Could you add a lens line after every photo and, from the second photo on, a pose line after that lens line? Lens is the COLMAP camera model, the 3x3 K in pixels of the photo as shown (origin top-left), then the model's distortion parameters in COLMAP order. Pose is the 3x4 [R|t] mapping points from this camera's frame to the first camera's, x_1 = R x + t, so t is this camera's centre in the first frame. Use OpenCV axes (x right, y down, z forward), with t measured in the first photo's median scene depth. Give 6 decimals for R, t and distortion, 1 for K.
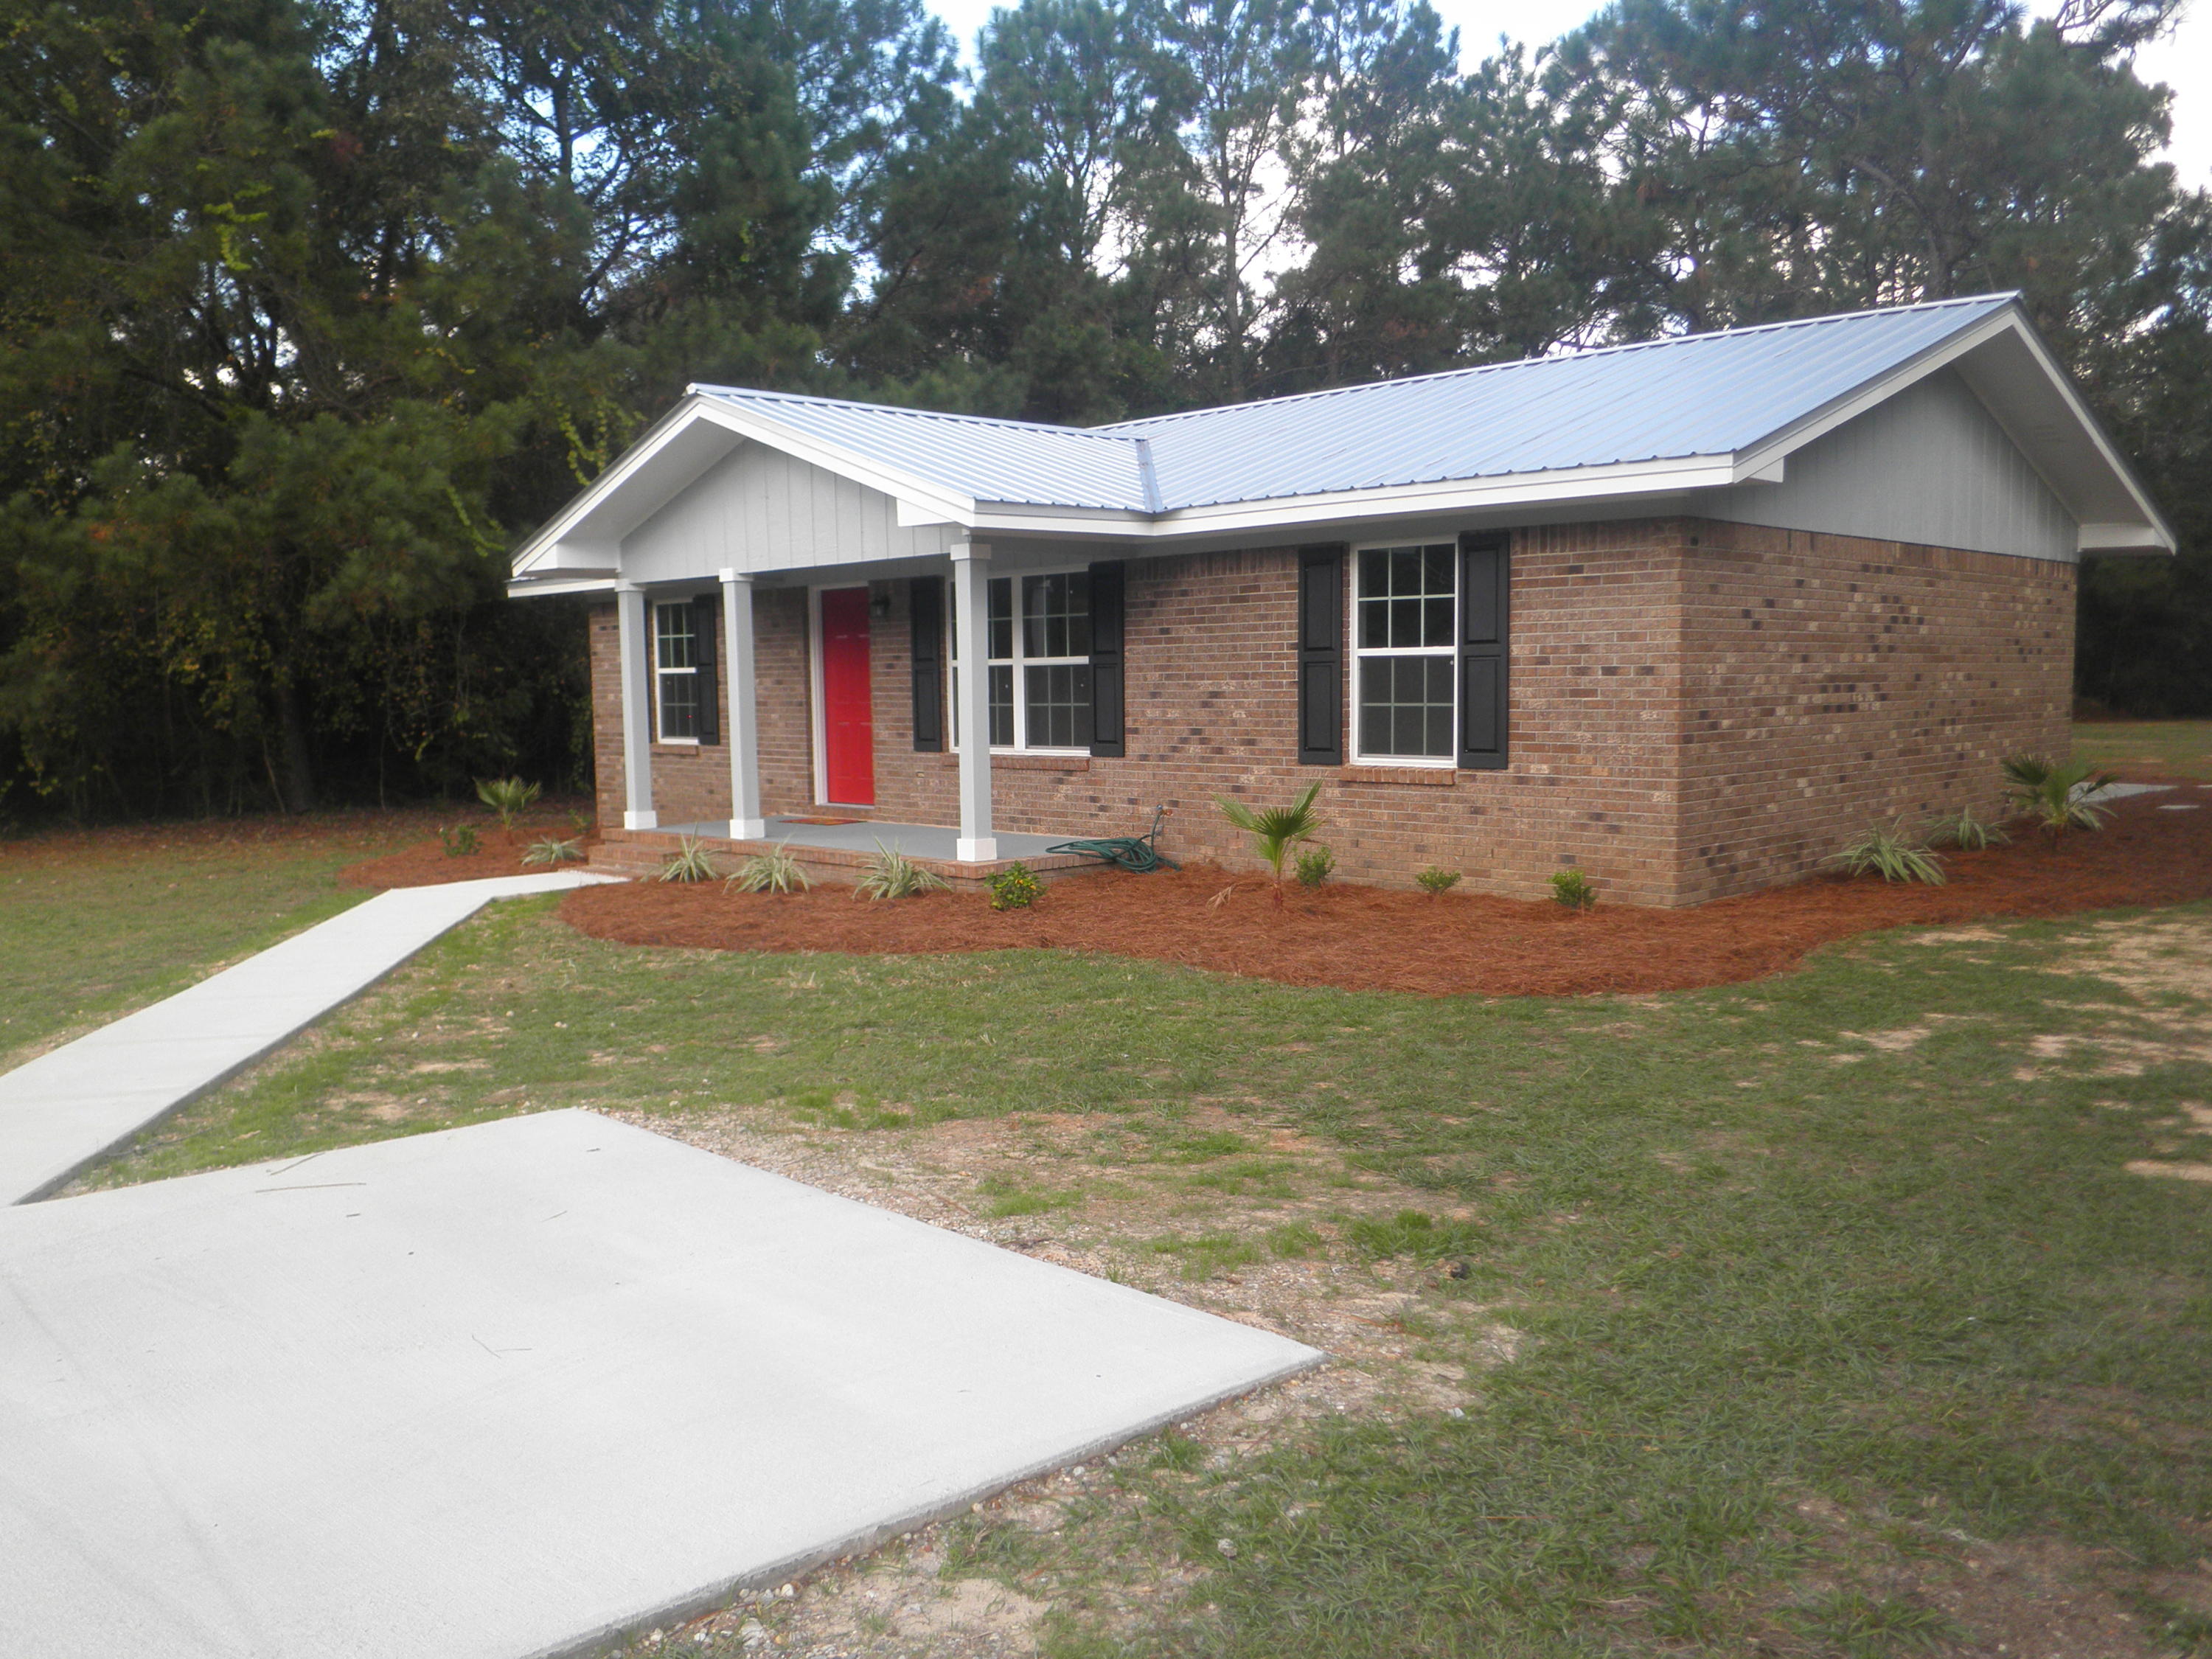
lens RADIAL K [[1763.8, 0, 1109.5], [0, 1763.8, 862.8], [0, 0, 1]] dist [0.011995, -0.068986]
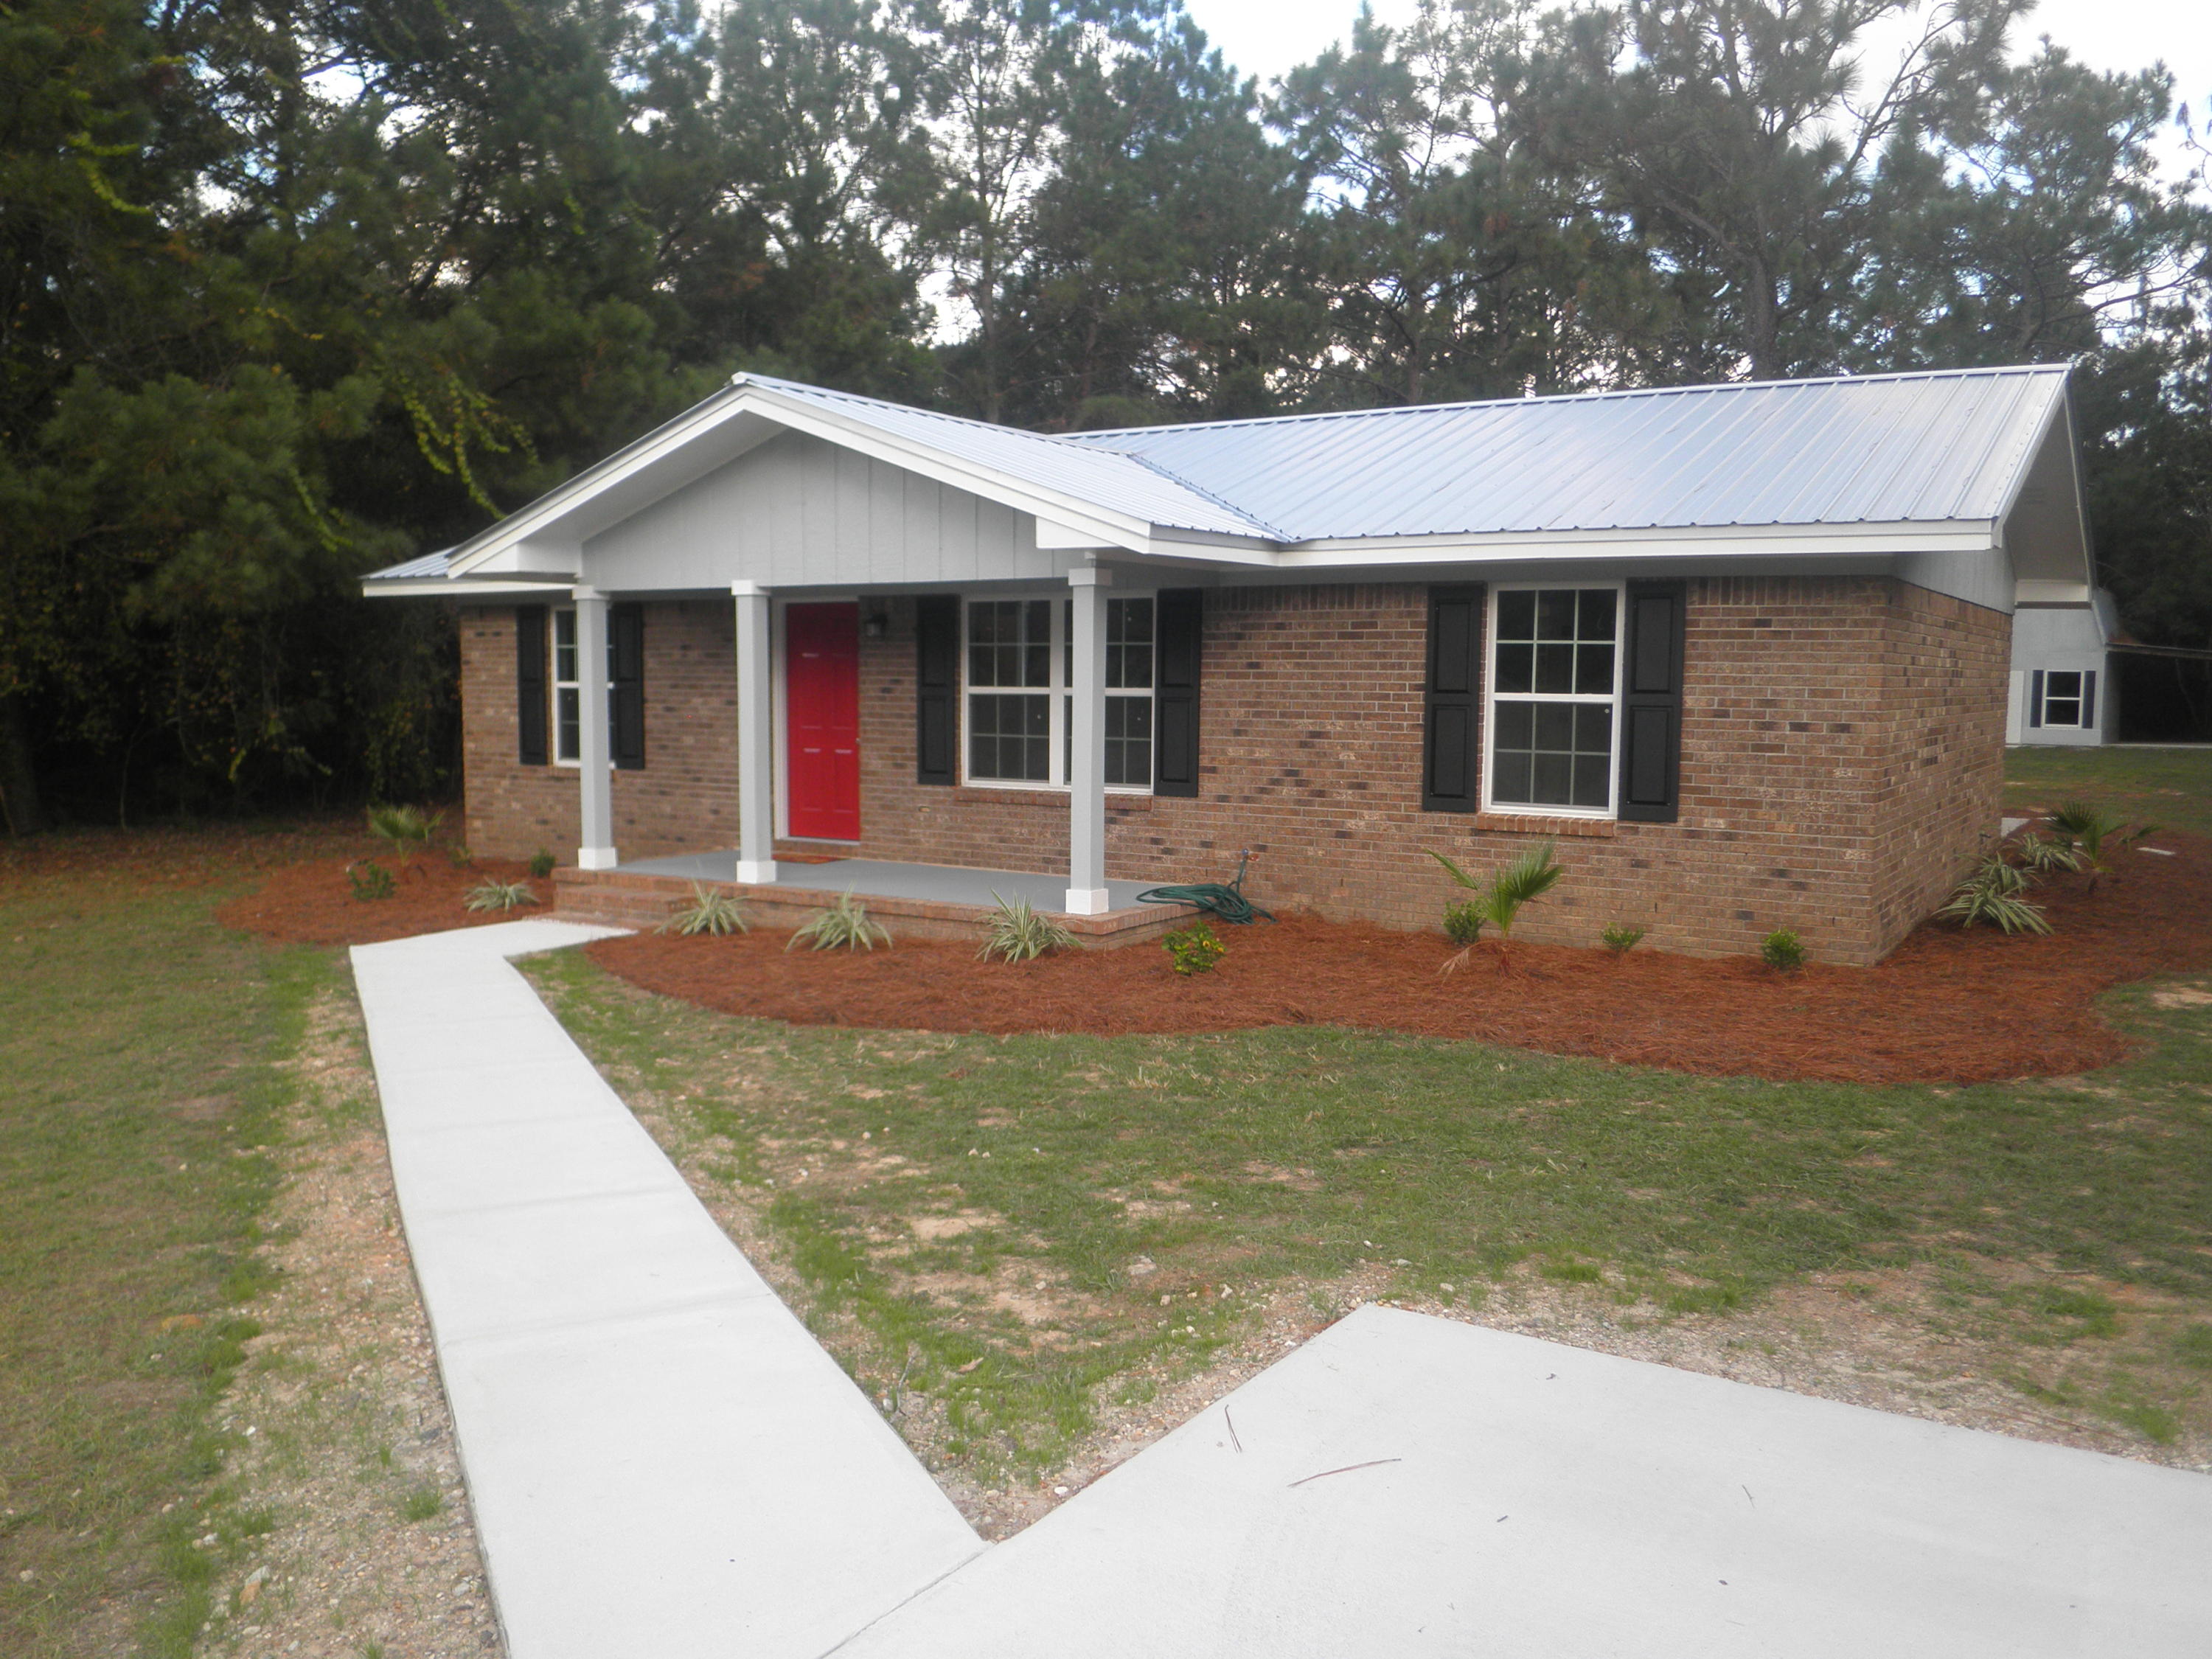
lens RADIAL K [[1759.8, 0, 1117.4], [0, 1759.8, 858.8], [0, 0, 1]] dist [-0.008083, -0.058139]
pose [[0.974204, -0.000307, 0.225670, -0.268966], [0.000530, 0.999999, -0.000931, -0.029064], [-0.225670, 0.001027, 0.974203, 0.108065]]
